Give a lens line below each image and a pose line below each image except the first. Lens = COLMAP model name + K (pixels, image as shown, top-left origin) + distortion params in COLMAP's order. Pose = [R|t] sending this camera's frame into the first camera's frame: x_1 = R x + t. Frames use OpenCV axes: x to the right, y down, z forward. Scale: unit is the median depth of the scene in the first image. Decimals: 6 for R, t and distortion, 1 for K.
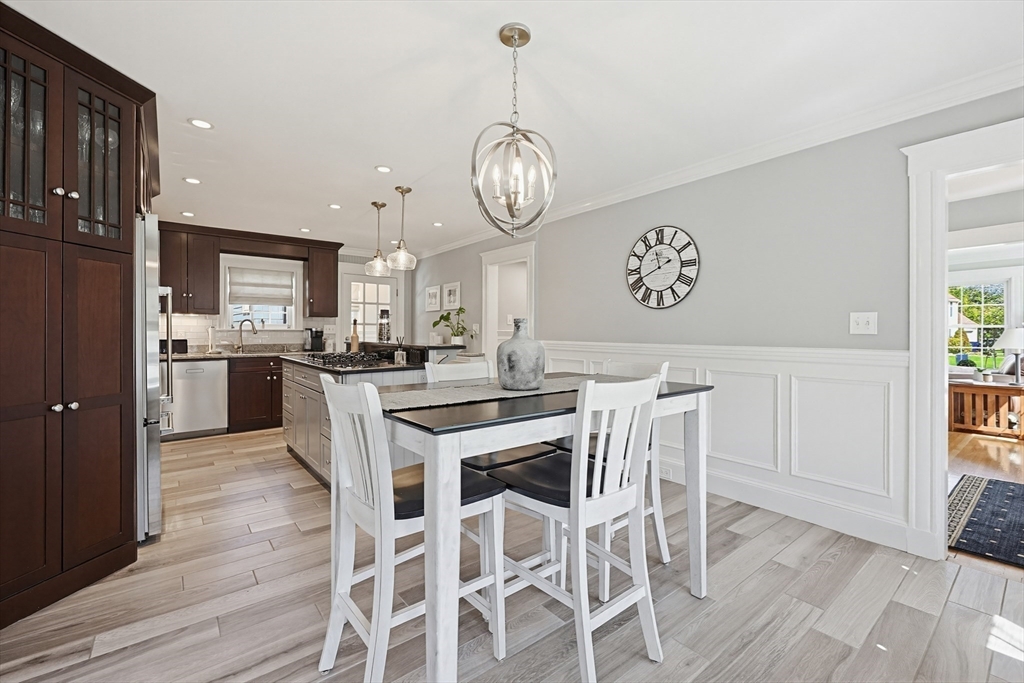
lens RADIAL K [[444.2, 0, 516.1], [0, 444.2, 336.2], [0, 0, 1]] dist [-0.002678, -0.000517]
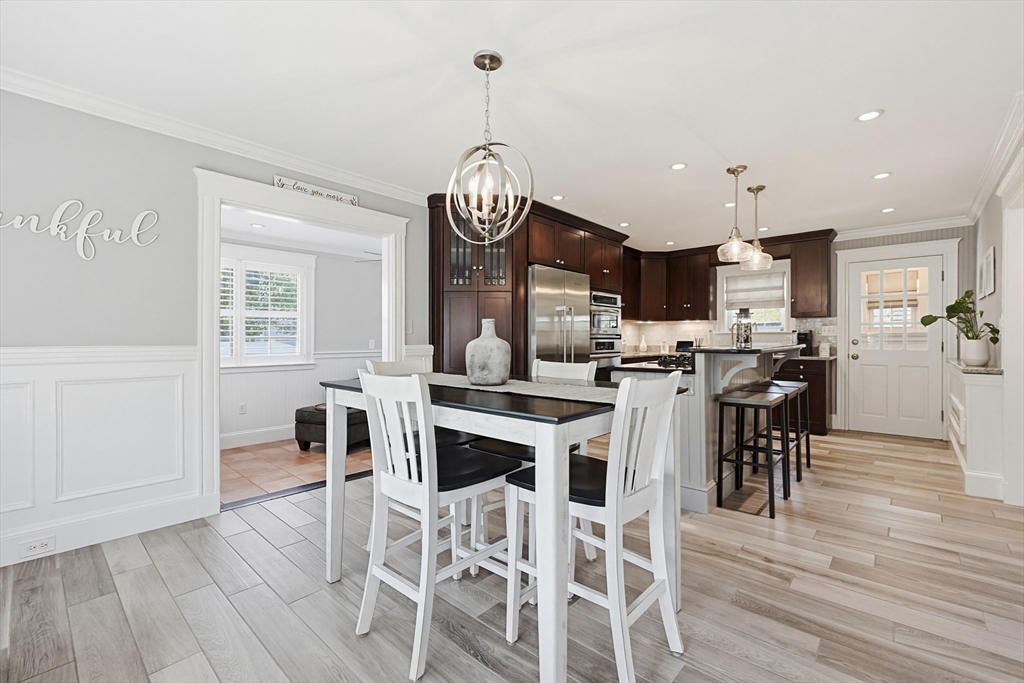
lens RADIAL K [[444.6, 0, 528.8], [0, 444.6, 339.0], [0, 0, 1]] dist [-0.000651, 0.000025]
pose [[0.176774, 0.001490, -0.984250, 0.353278], [-0.004629, 0.999989, 0.000682, 0.002041], [0.984241, 0.004436, 0.176778, 0.291463]]
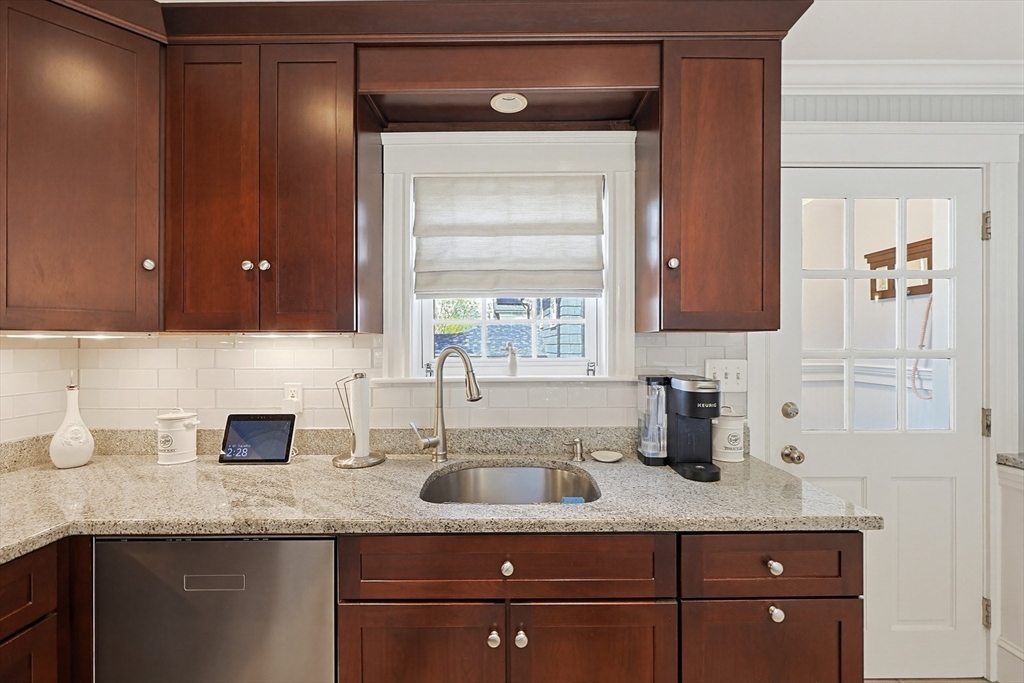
lens RADIAL K [[444.2, 0, 516.1], [0, 444.2, 336.2], [0, 0, 1]] dist [-0.002678, -0.000517]
pose [[0.778942, -0.010703, -0.627005, -0.374771], [-0.001824, 0.999811, -0.019333, -0.036949], [0.627094, 0.016203, 0.778775, 0.757276]]
